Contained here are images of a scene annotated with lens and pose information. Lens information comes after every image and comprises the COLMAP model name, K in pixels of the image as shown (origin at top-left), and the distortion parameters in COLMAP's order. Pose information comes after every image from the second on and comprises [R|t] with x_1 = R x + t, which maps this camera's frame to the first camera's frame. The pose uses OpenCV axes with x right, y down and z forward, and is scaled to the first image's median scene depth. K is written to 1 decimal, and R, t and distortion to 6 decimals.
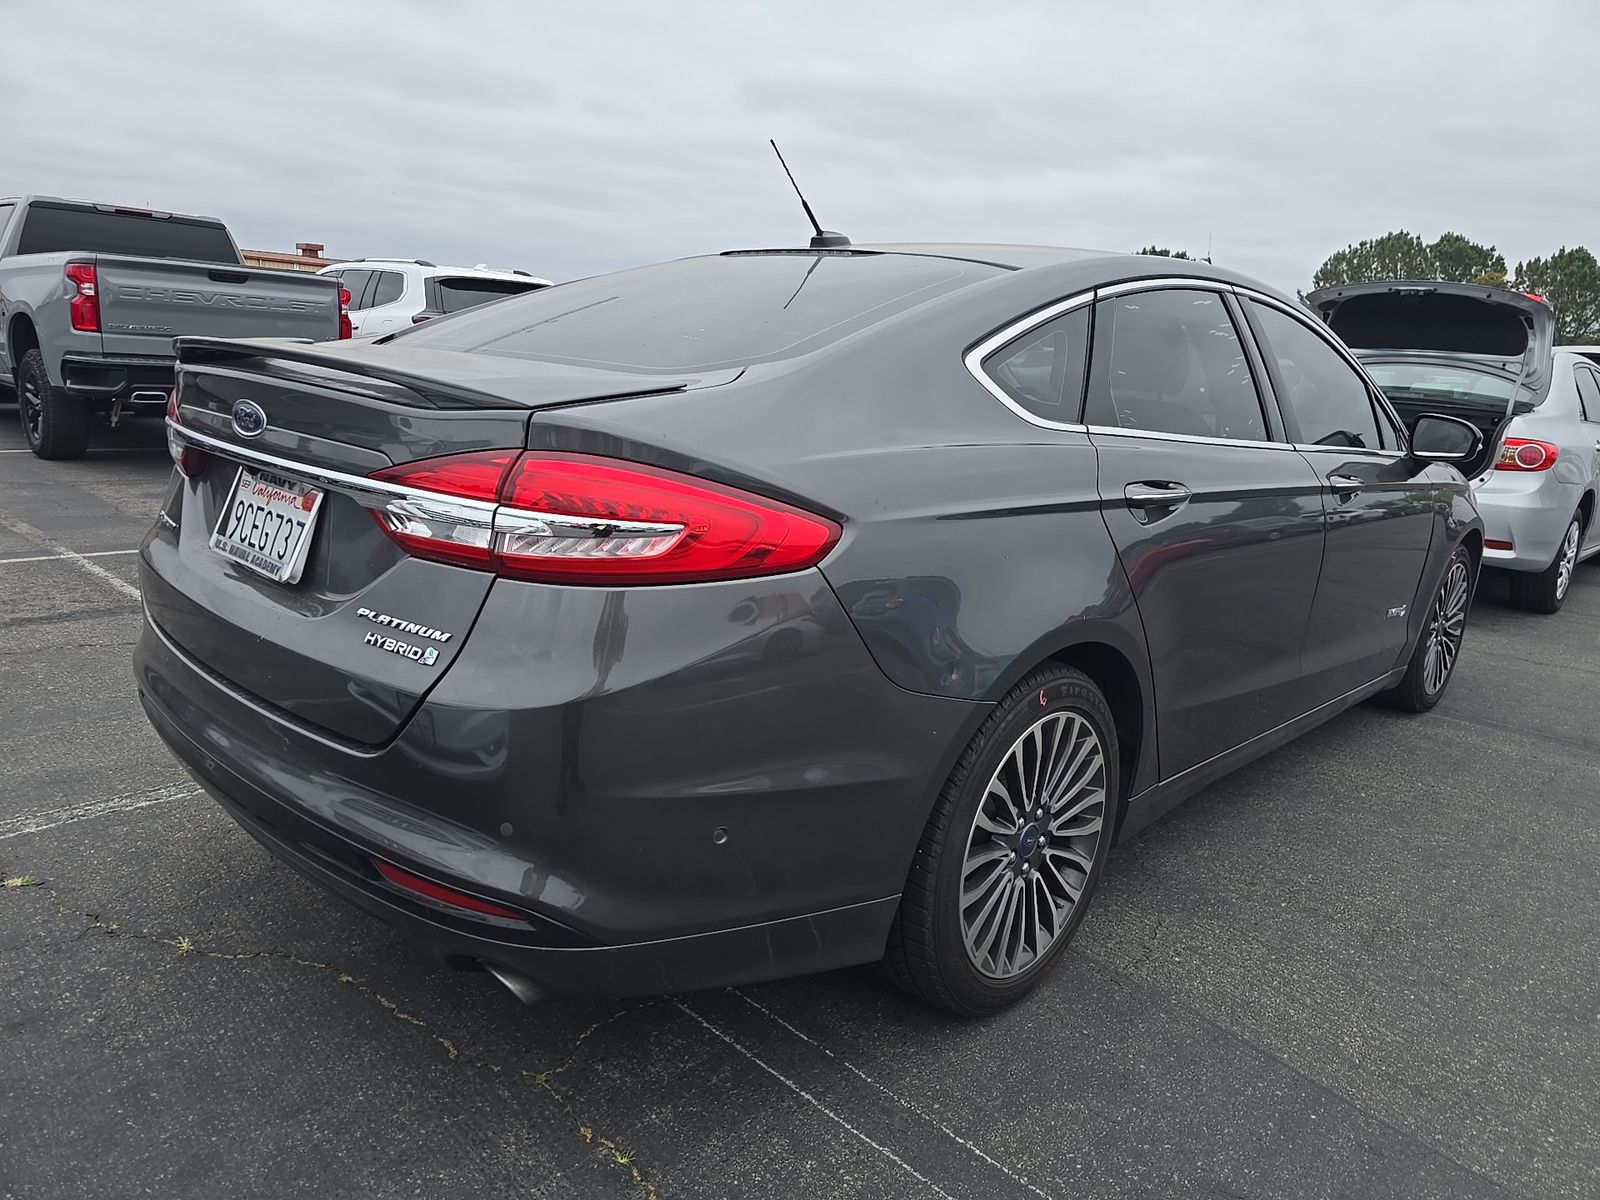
lens RADIAL K [[1071.7, 0, 800.0], [0, 1071.7, 600.0], [0, 0, 1]] dist [0.027292, -0.002374]
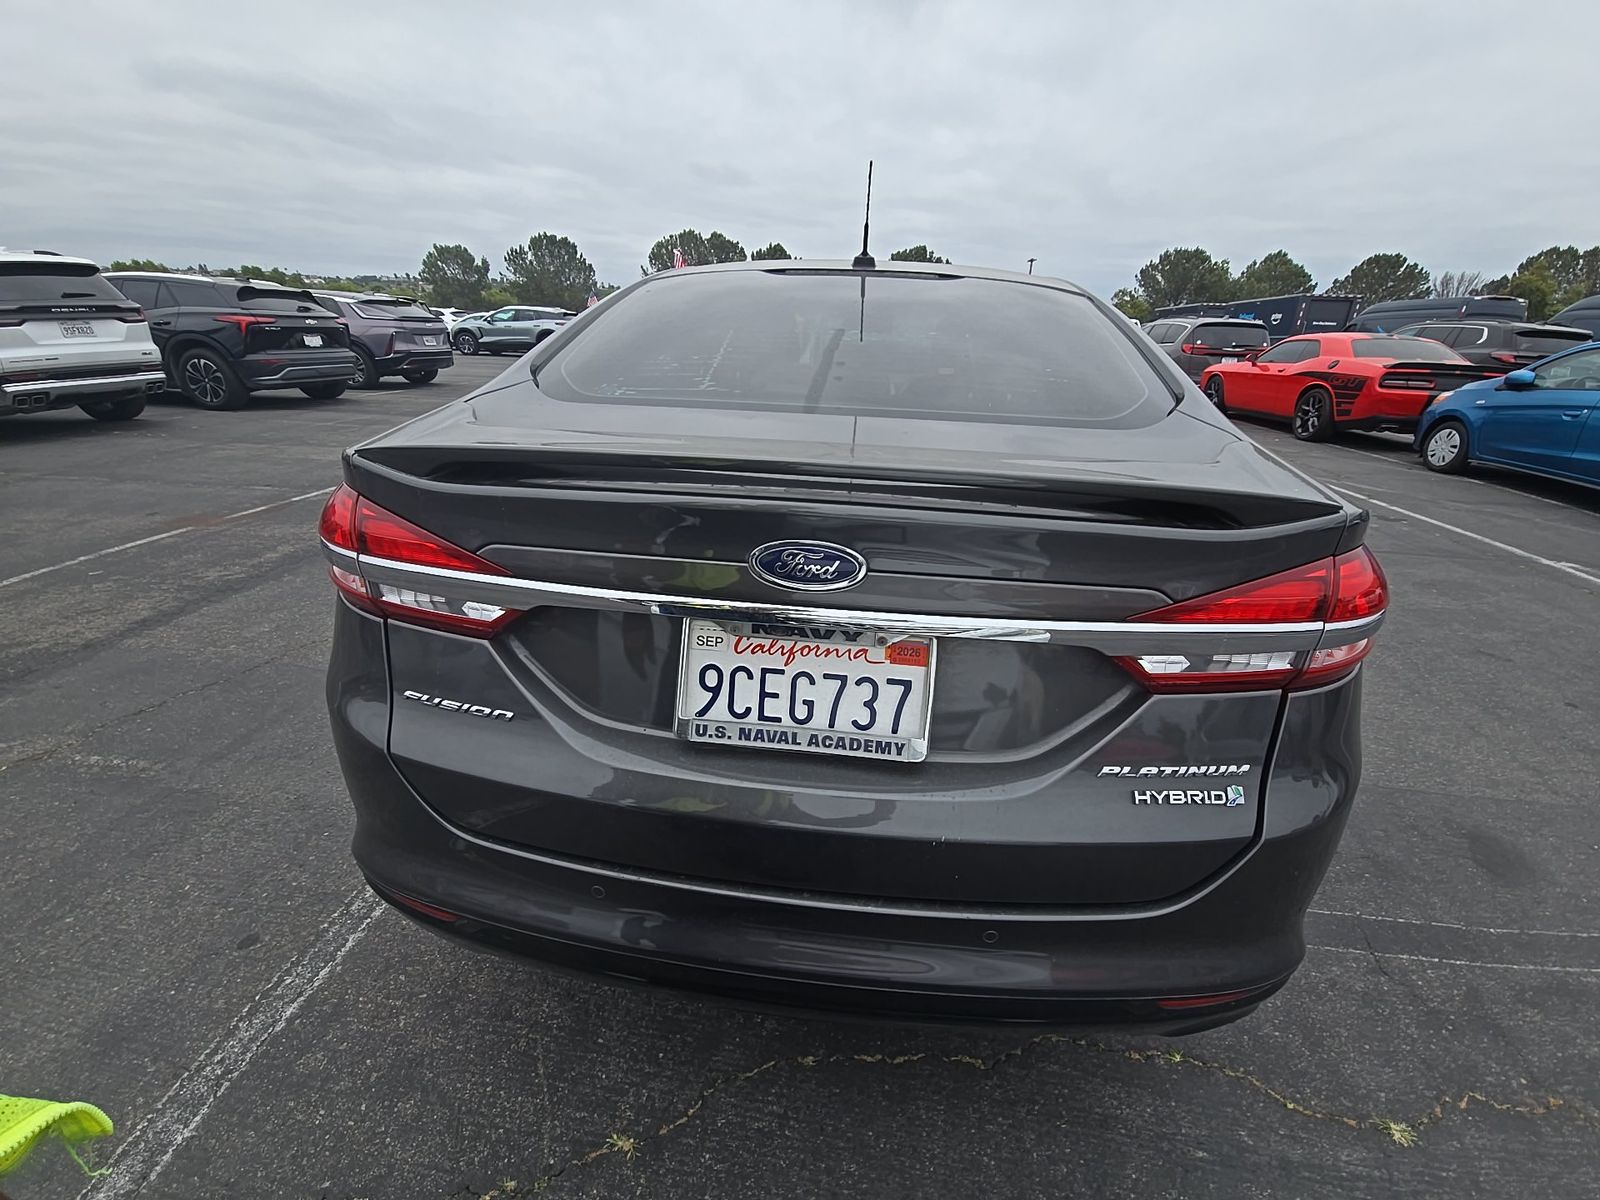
lens RADIAL K [[635.0, 0, 800.0], [0, 635.0, 600.0], [0, 0, 1]] dist [0.037769, -0.021744]
pose [[0.797385, -0.272821, 0.538280, -0.708195], [0.158578, 0.955355, 0.249300, -0.239467], [-0.582263, -0.113429, 0.805049, 0.633542]]
